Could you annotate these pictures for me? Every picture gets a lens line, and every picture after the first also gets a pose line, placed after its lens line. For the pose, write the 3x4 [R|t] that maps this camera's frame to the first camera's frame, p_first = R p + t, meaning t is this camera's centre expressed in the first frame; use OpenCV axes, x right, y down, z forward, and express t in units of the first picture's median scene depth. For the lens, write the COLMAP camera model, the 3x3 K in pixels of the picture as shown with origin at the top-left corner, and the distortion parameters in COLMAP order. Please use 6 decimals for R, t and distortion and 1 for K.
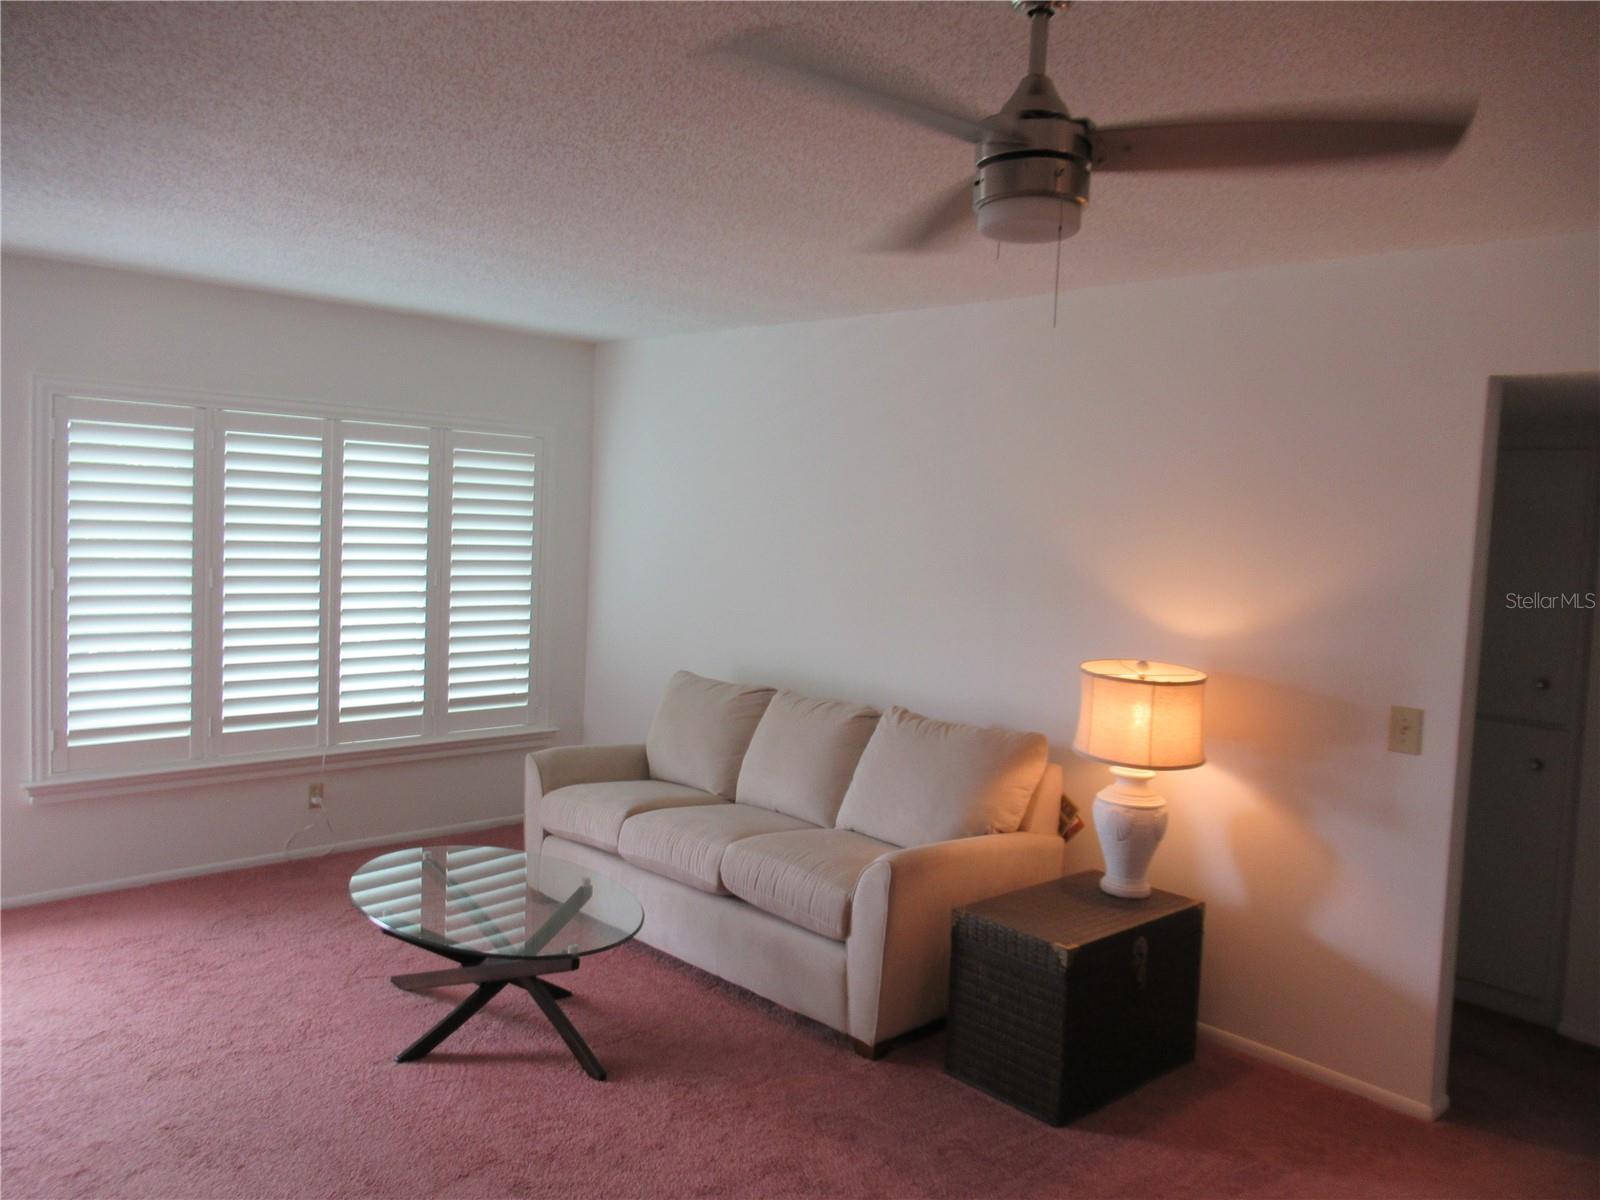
lens RADIAL K [[1206.1, 0, 796.3], [0, 1206.1, 603.4], [0, 0, 1]] dist [0.022611, 0.000093]
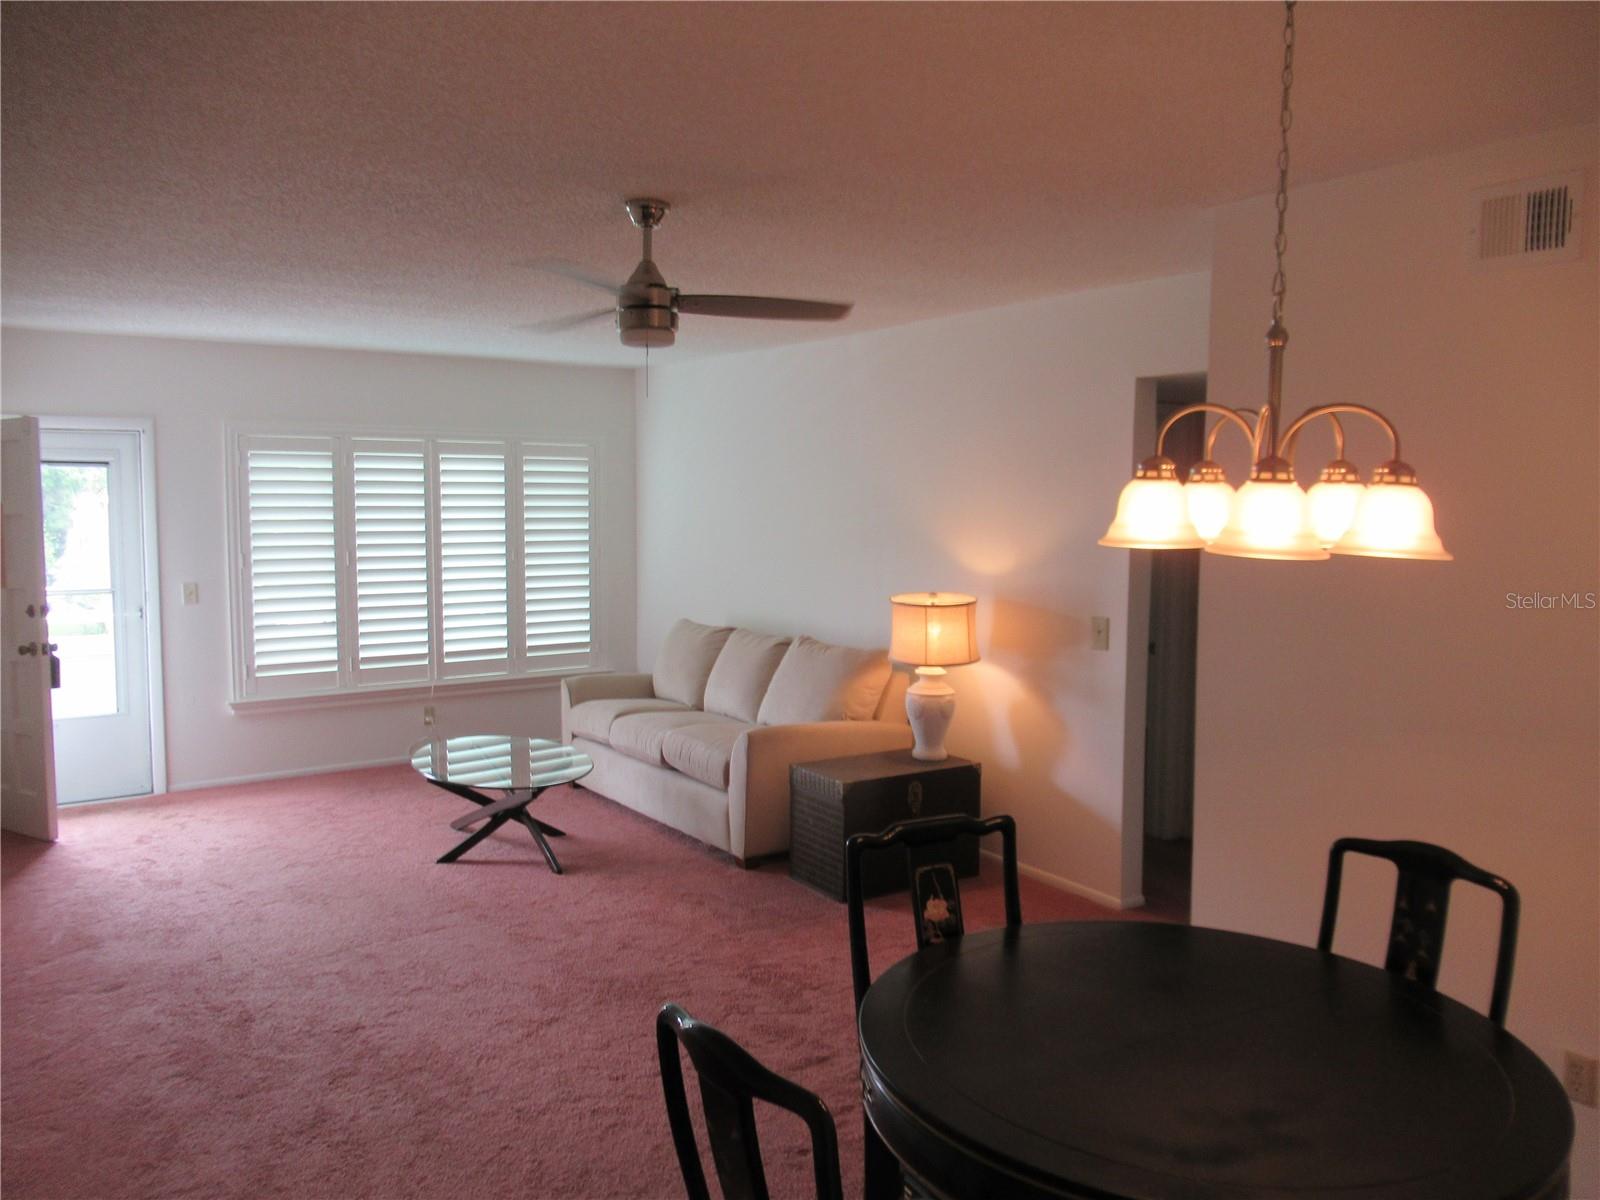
lens RADIAL K [[1206.1, 0, 796.3], [0, 1206.1, 603.4], [0, 0, 1]] dist [0.022611, 0.000093]
pose [[0.984860, -0.025199, -0.171509, 0.311170], [0.027544, 0.999557, 0.011310, 0.034378], [0.171148, -0.015863, 0.985118, -0.340555]]
